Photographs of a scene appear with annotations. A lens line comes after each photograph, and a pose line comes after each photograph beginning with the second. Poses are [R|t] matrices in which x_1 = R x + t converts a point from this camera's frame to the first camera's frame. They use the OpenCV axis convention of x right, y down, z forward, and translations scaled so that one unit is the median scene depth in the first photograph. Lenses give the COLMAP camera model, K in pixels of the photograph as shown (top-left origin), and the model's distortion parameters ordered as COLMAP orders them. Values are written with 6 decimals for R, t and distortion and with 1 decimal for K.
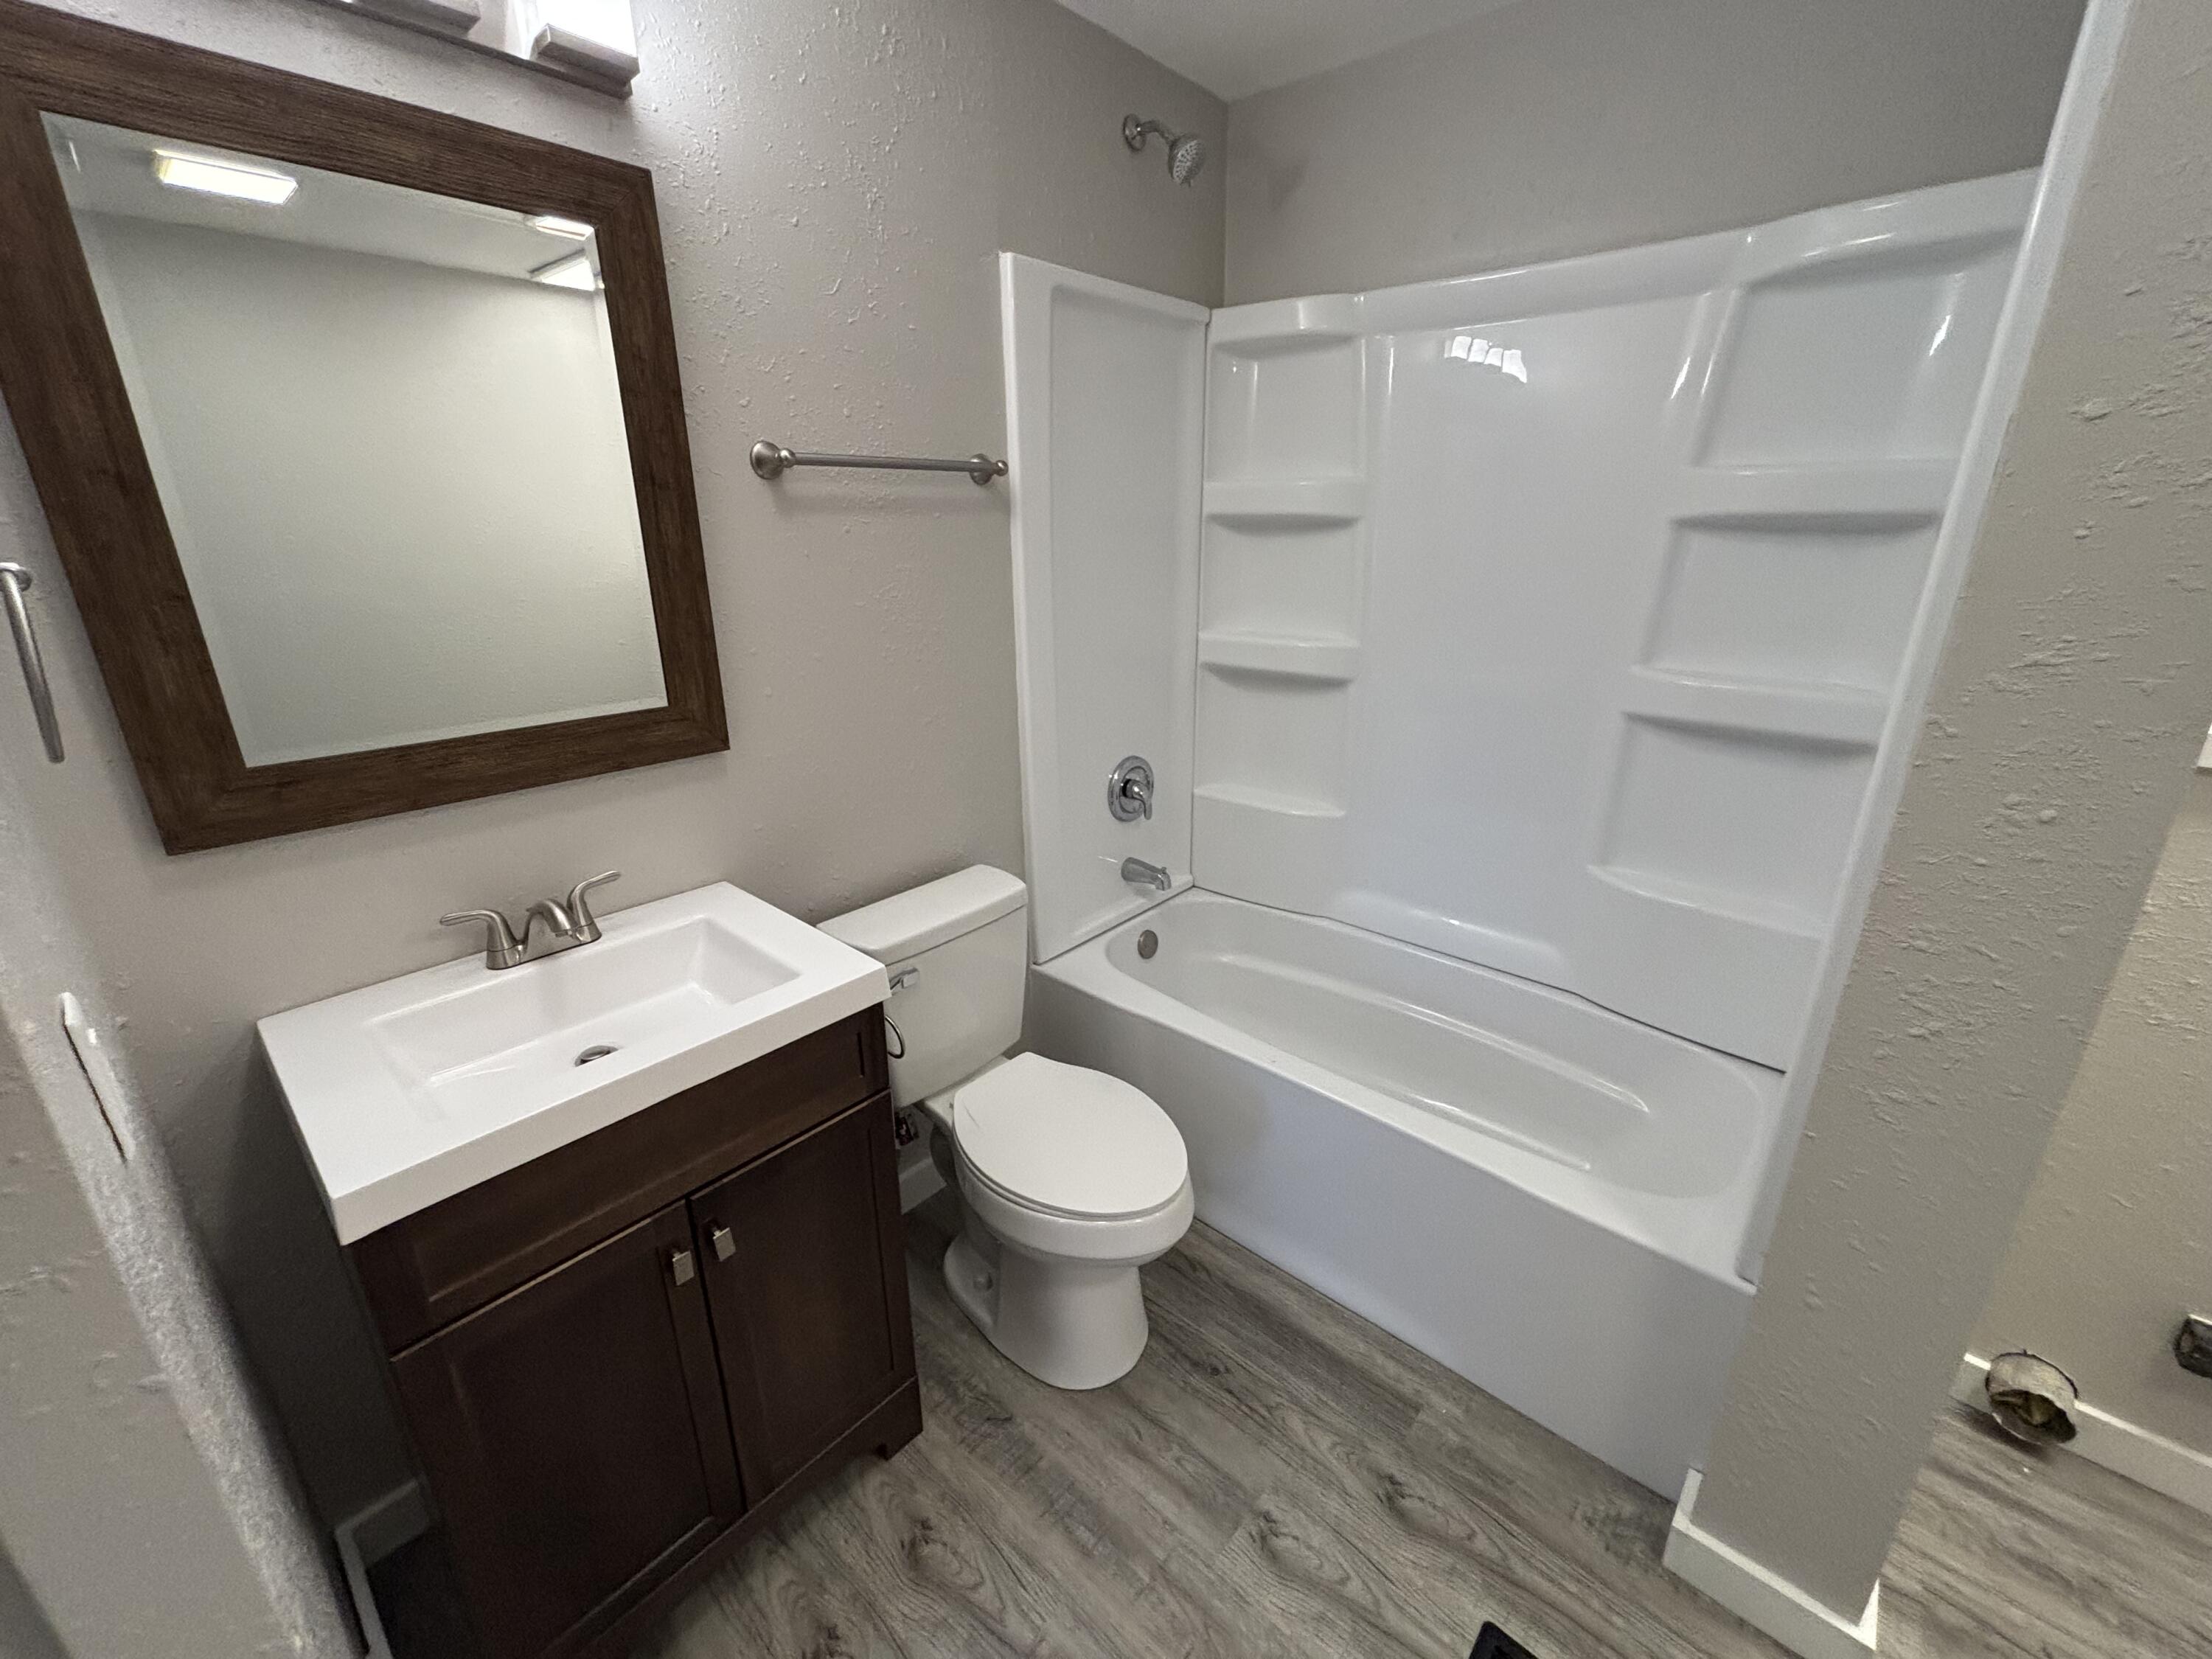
lens RADIAL K [[891.6, 0, 1106.0], [0, 891.6, 829.5], [0, 0, 1]] dist [-0.001188, -0.000311]
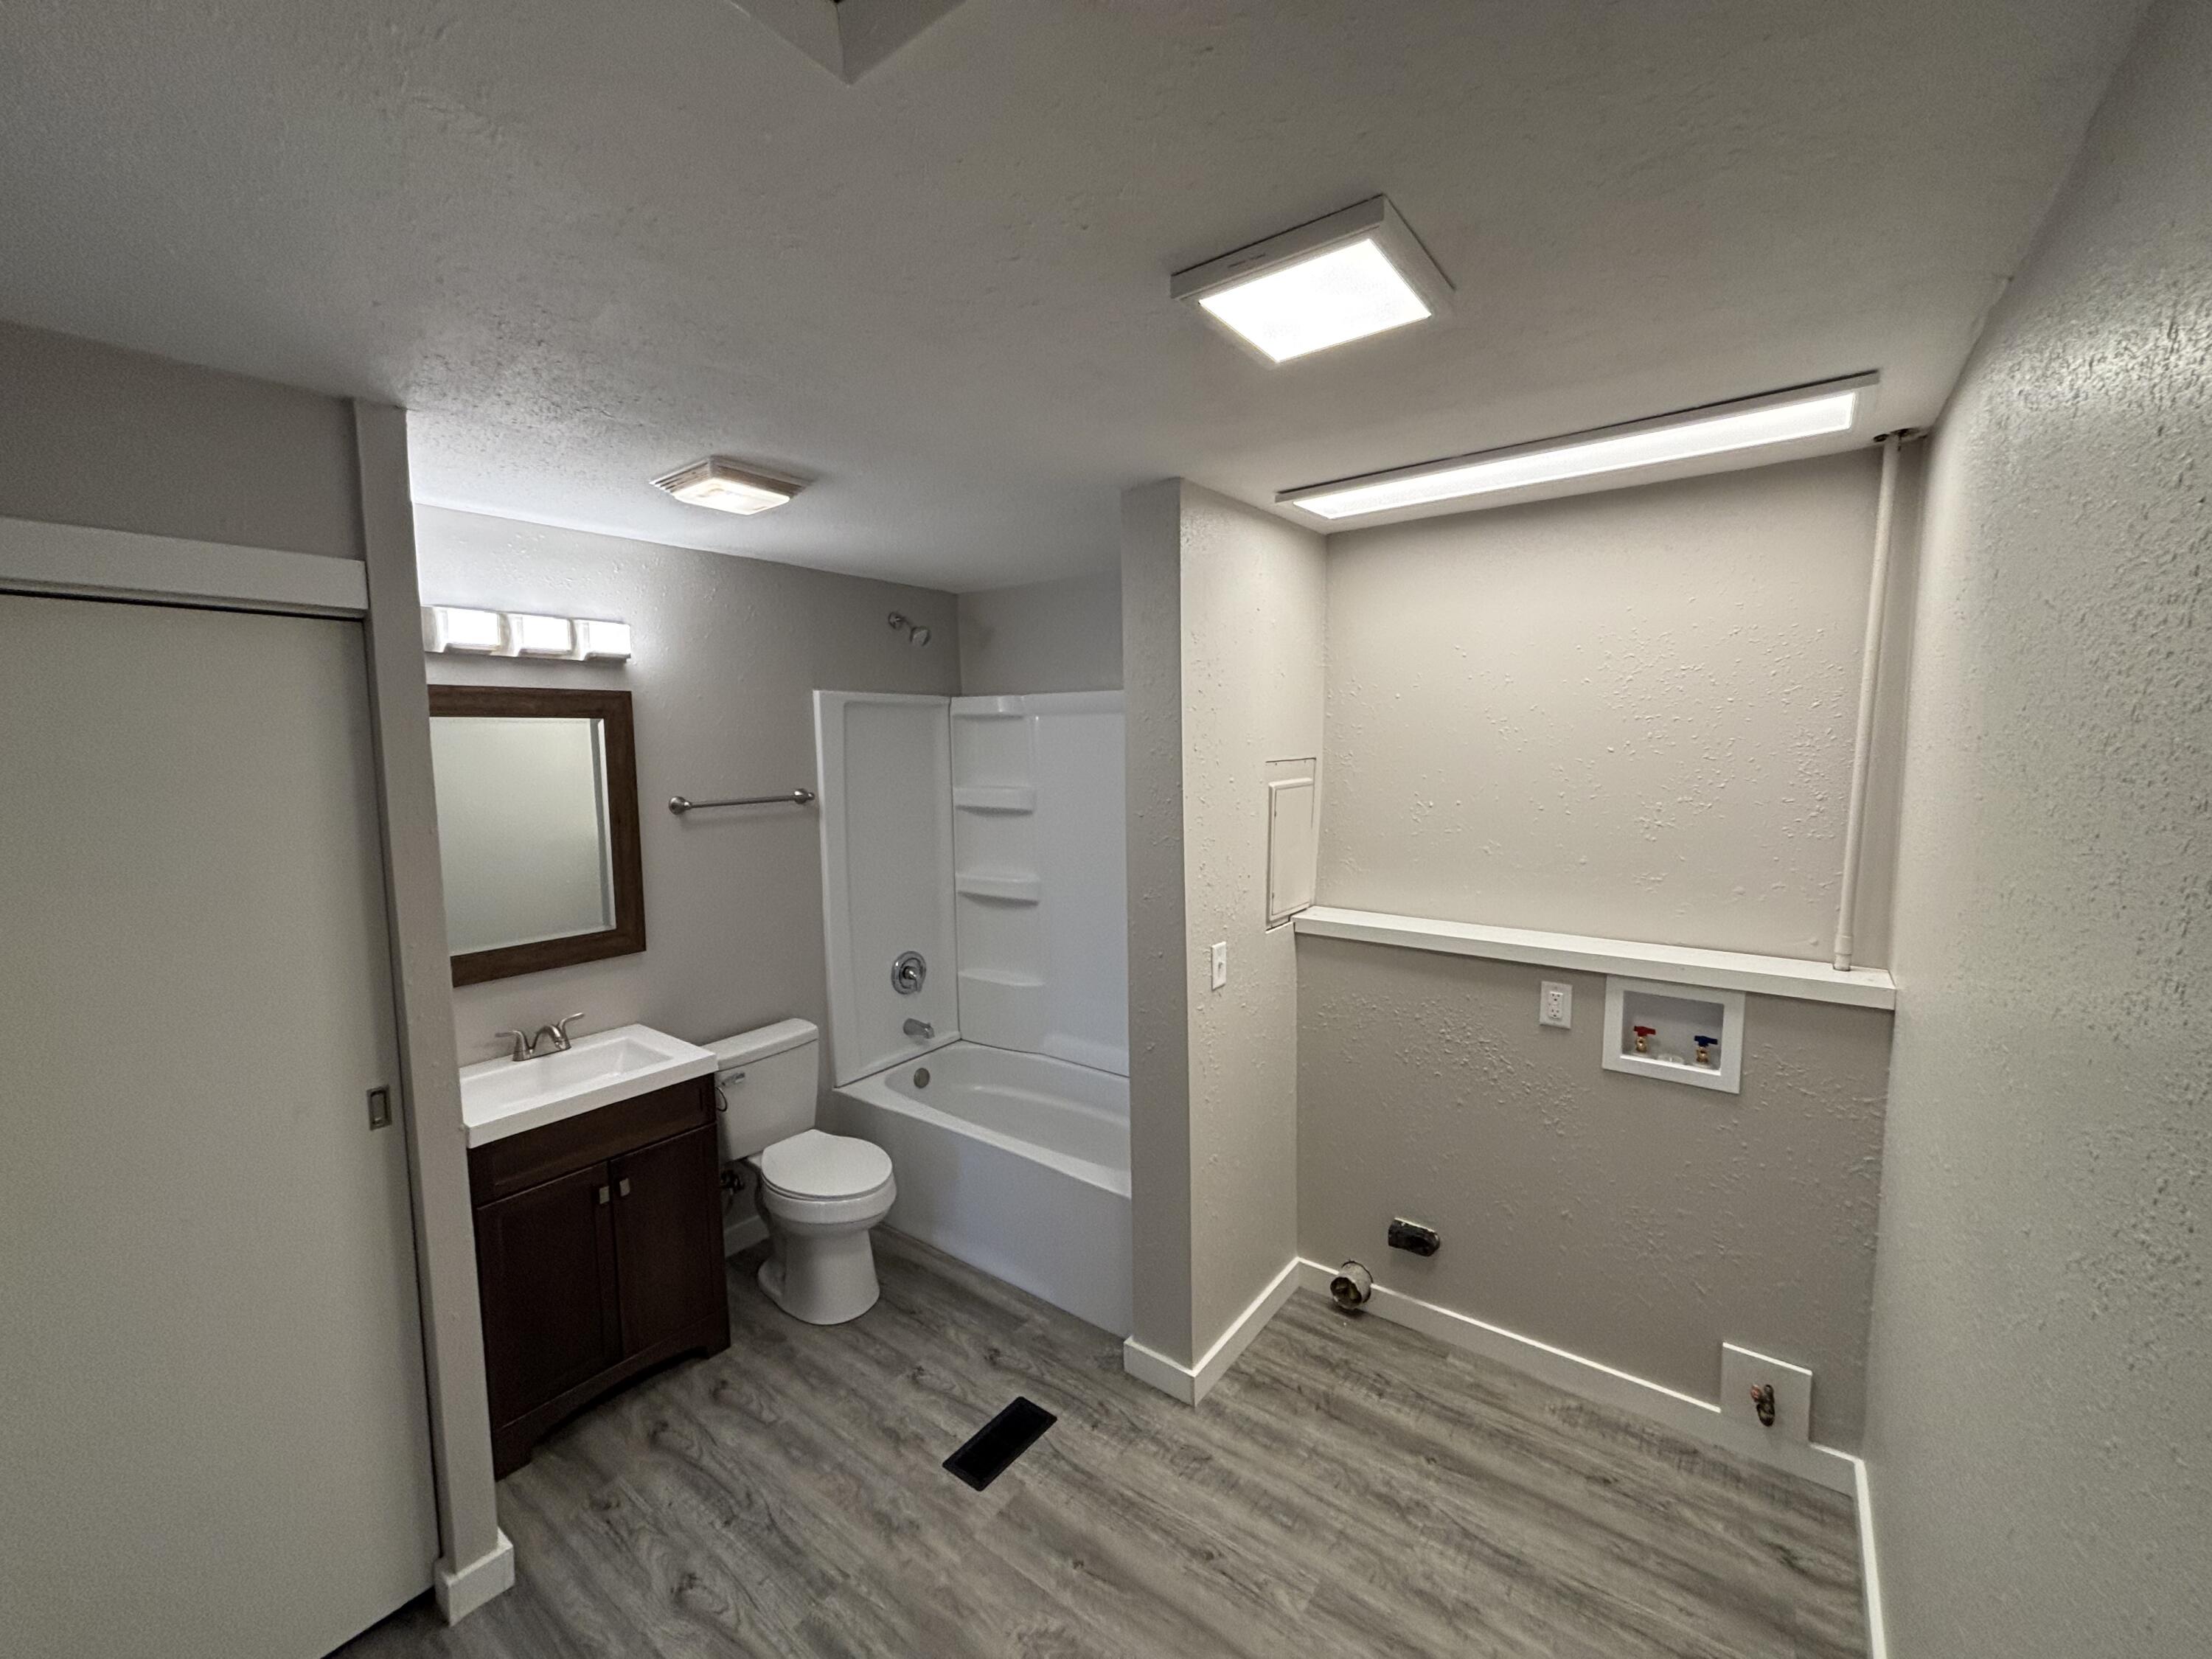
lens RADIAL K [[885.3, 0, 1107.5], [0, 885.3, 822.1], [0, 0, 1]] dist [-0.014139, -0.000202]
pose [[0.996169, -0.015681, 0.086033, 0.394591], [0.035630, 0.971211, -0.235542, 0.119988], [-0.079862, 0.237705, 0.968049, -0.950106]]
